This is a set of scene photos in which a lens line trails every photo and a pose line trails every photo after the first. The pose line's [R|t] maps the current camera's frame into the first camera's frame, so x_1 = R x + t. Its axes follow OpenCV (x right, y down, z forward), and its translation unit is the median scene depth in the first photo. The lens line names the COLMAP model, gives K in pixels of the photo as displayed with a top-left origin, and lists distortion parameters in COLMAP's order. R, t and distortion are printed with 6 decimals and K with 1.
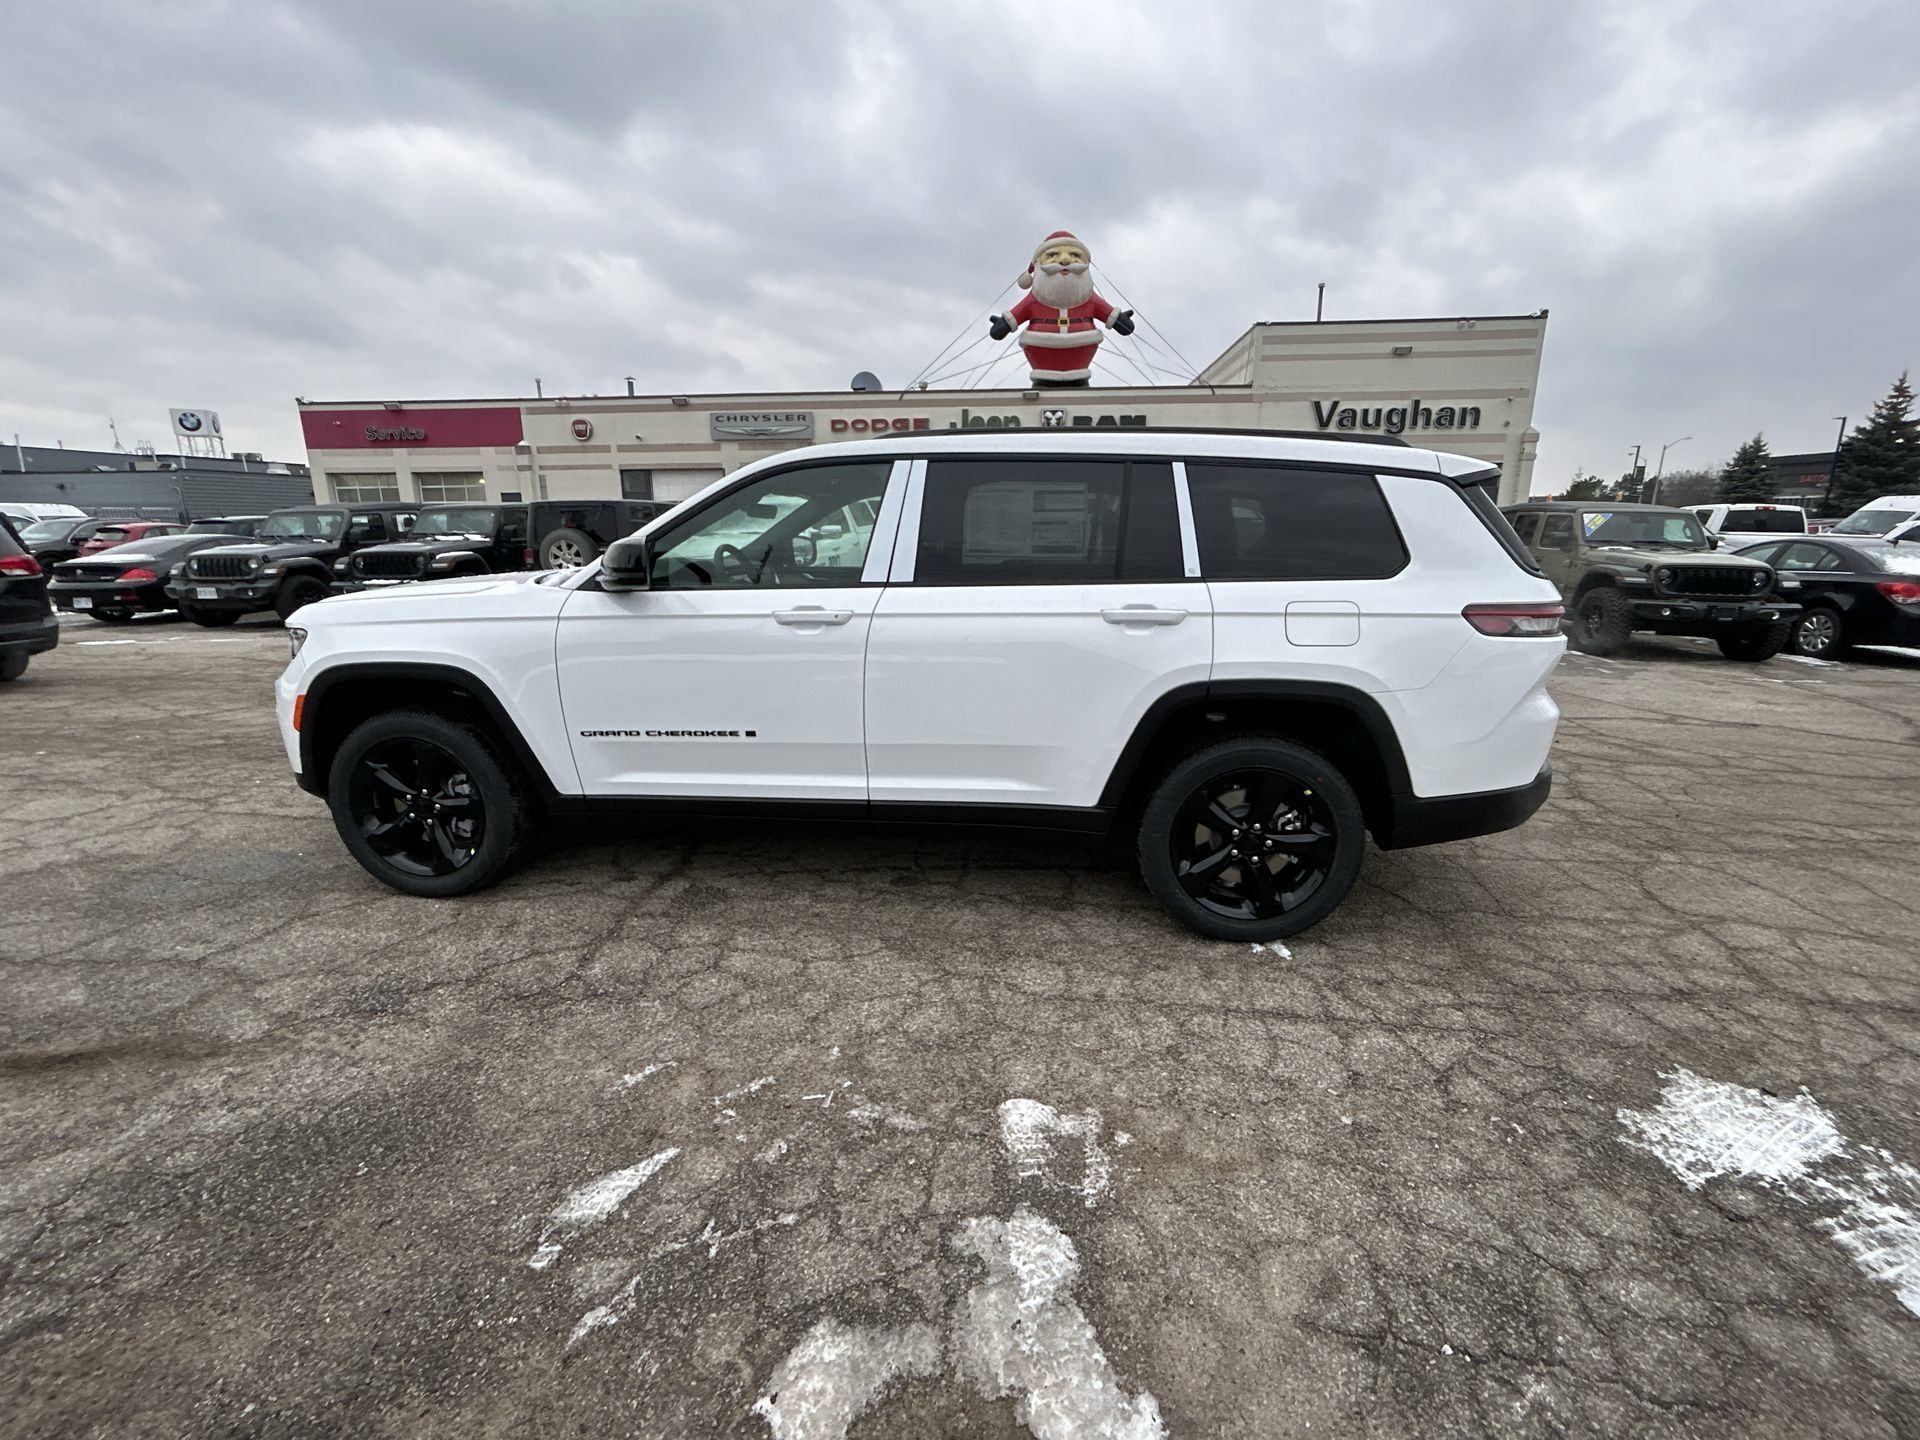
lens RADIAL K [[818.6, 0, 960.8], [0, 818.6, 726.2], [0, 0, 1]] dist [-0.001063, 0.000043]
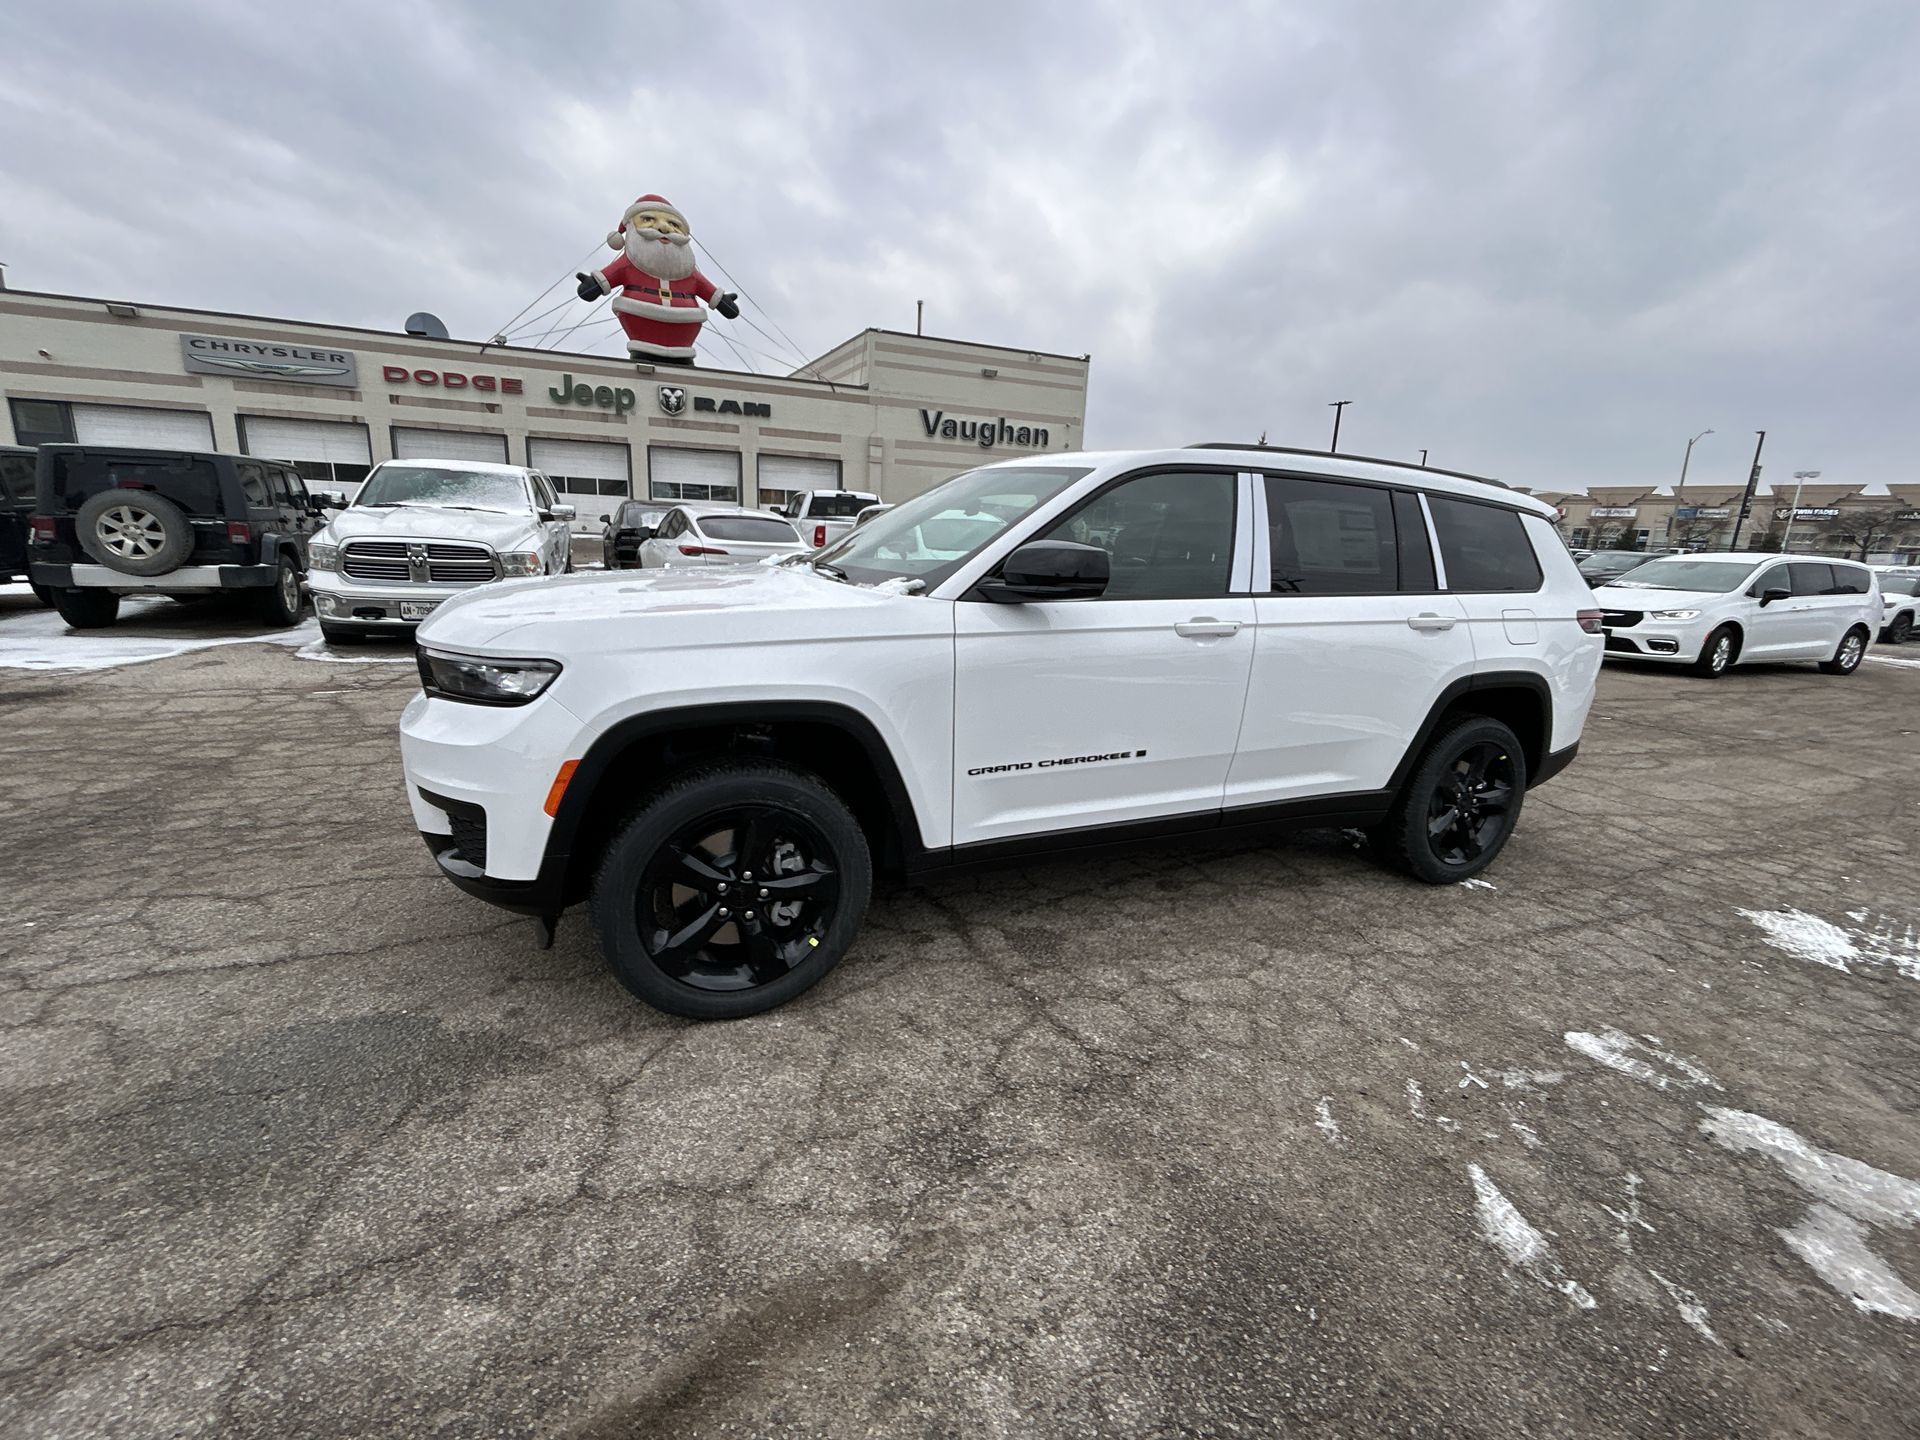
lens RADIAL K [[818.6, 0, 957.2], [0, 818.6, 721.5], [0, 0, 1]] dist [-0.001063, 0.000043]
pose [[0.868459, -0.076372, 0.489843, -0.900678], [0.072727, 0.997000, 0.026502, -0.067692], [-0.490398, 0.012609, 0.871408, 0.283958]]
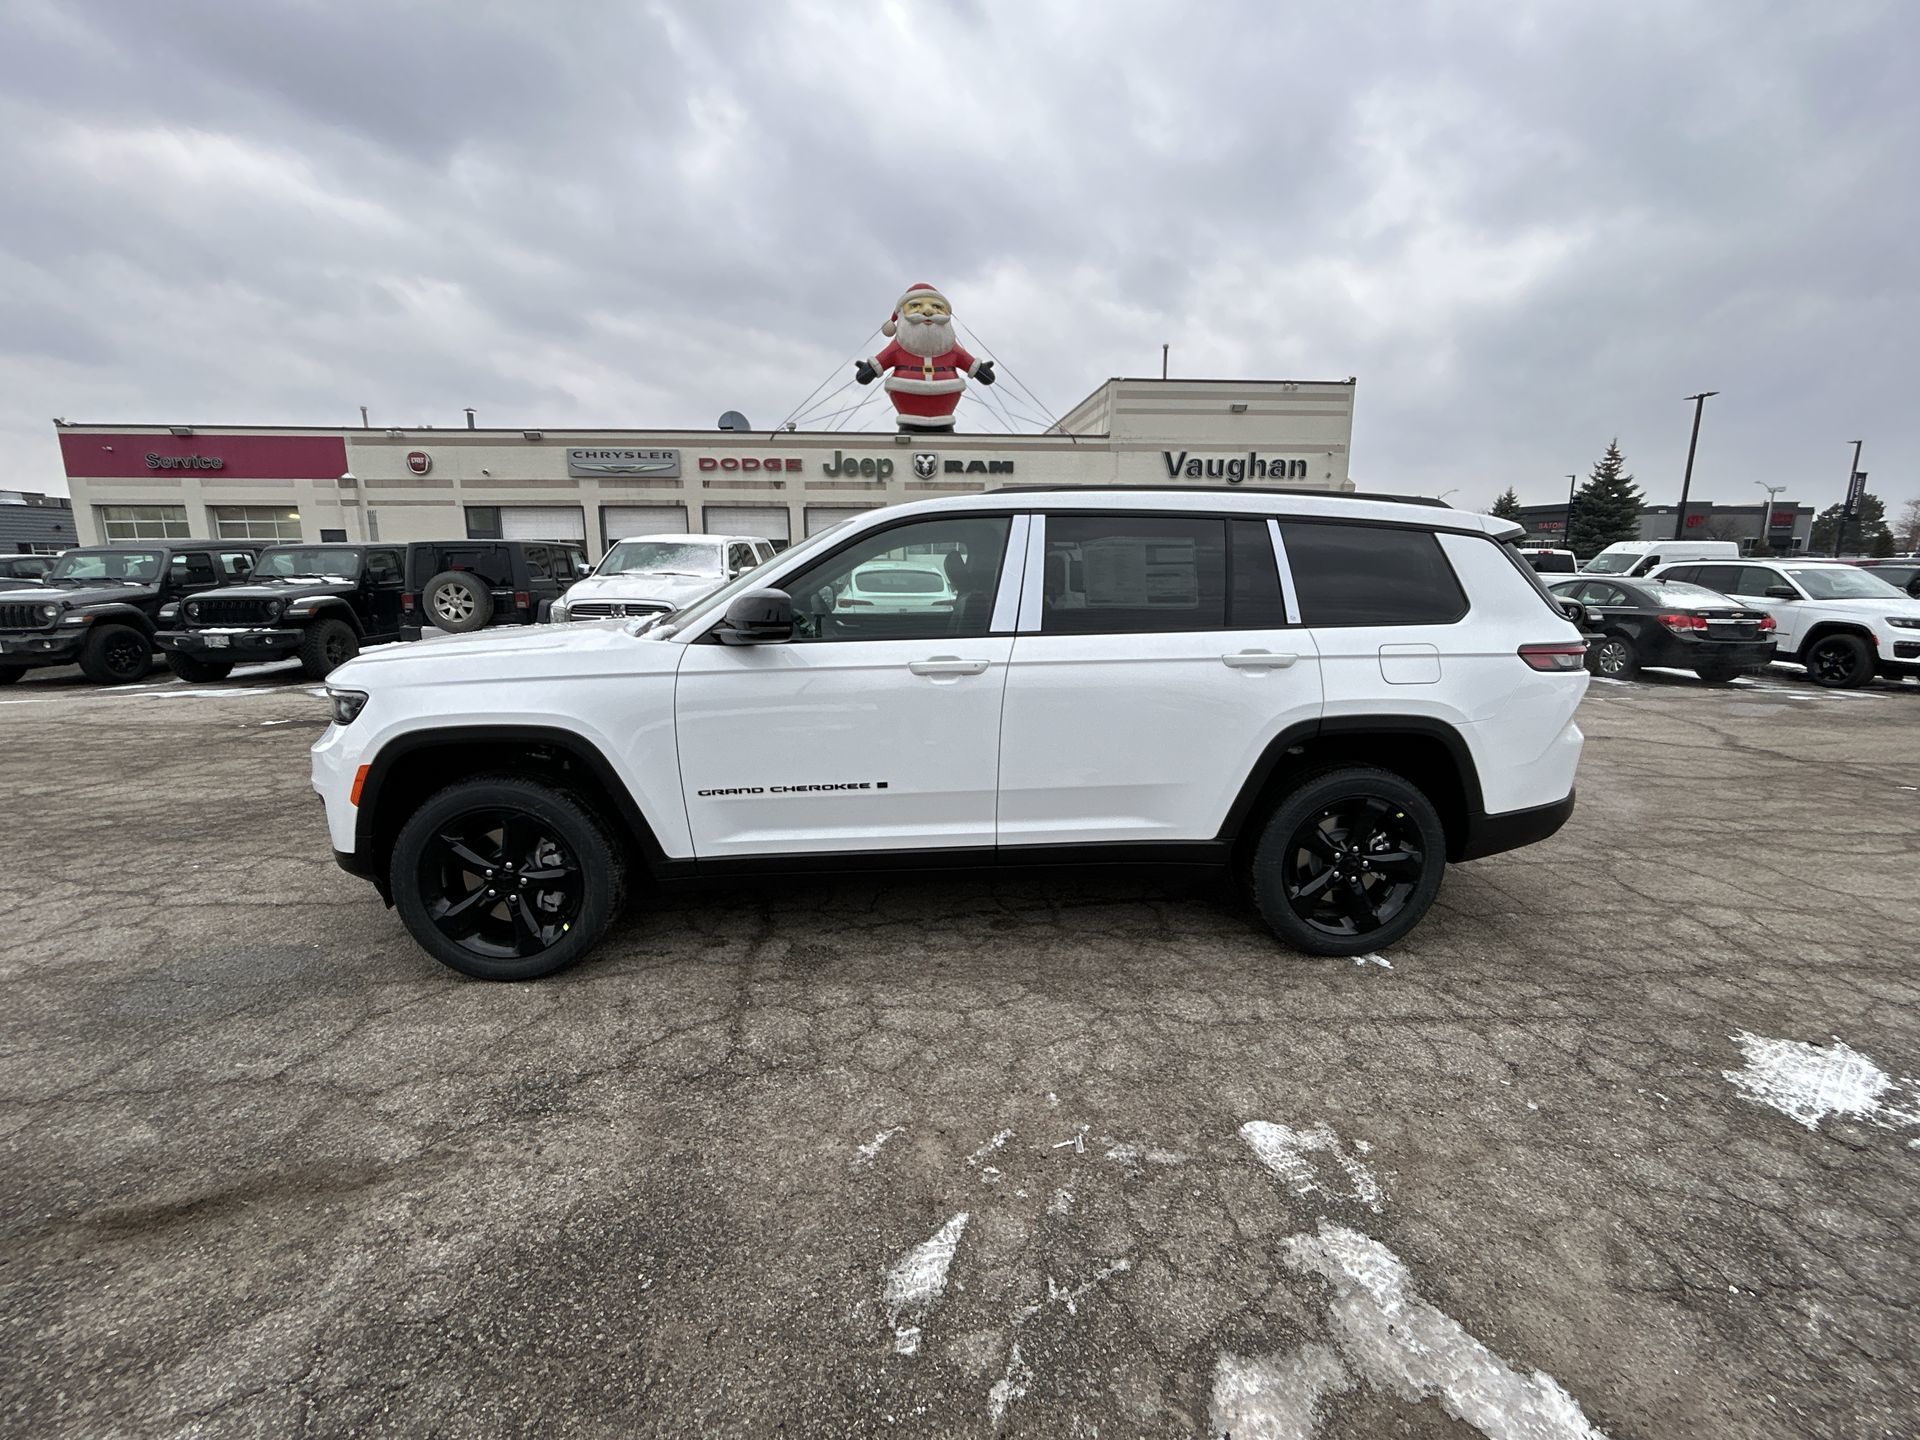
lens RADIAL K [[818.6, 0, 959.0], [0, 818.6, 722.7], [0, 0, 1]] dist [-0.001063, 0.000043]
pose [[0.984152, -0.033248, 0.174180, -0.336355], [0.041778, 0.998089, -0.045537, -0.017324], [-0.172333, 0.052093, 0.983660, 0.003520]]
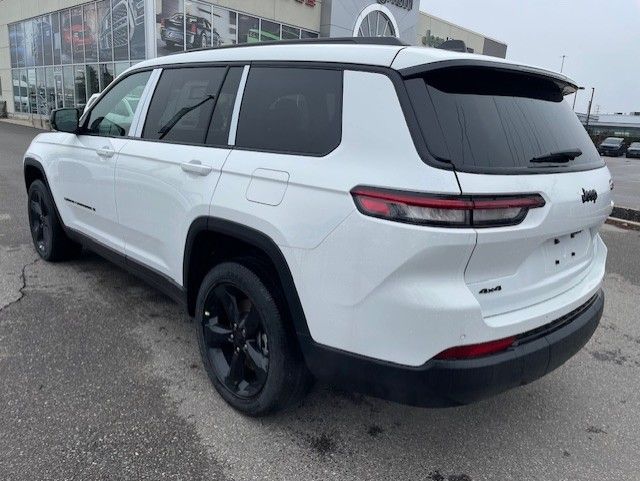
lens RADIAL K [[479.0, 0, 326.0], [0, 479.0, 242.0], [0, 0, 1]] dist [0.066263, -0.072077]
pose [[0.765336, 0.191348, -0.614530, 0.914536], [-0.196209, 0.978701, 0.060383, -0.094335], [0.612995, 0.074363, 0.786579, 0.425306]]
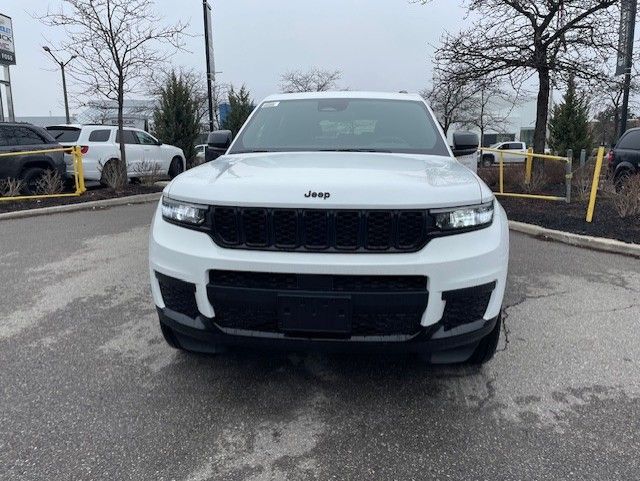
lens RADIAL K [[479.0, 0, 321.3], [0, 479.0, 244.3], [0, 0, 1]] dist [0.066263, -0.072077]
pose [[-0.003889, -0.216273, 0.976325, -1.672940], [0.225706, 0.950949, 0.211550, -0.293365], [-0.974188, 0.221185, 0.045116, 1.329886]]
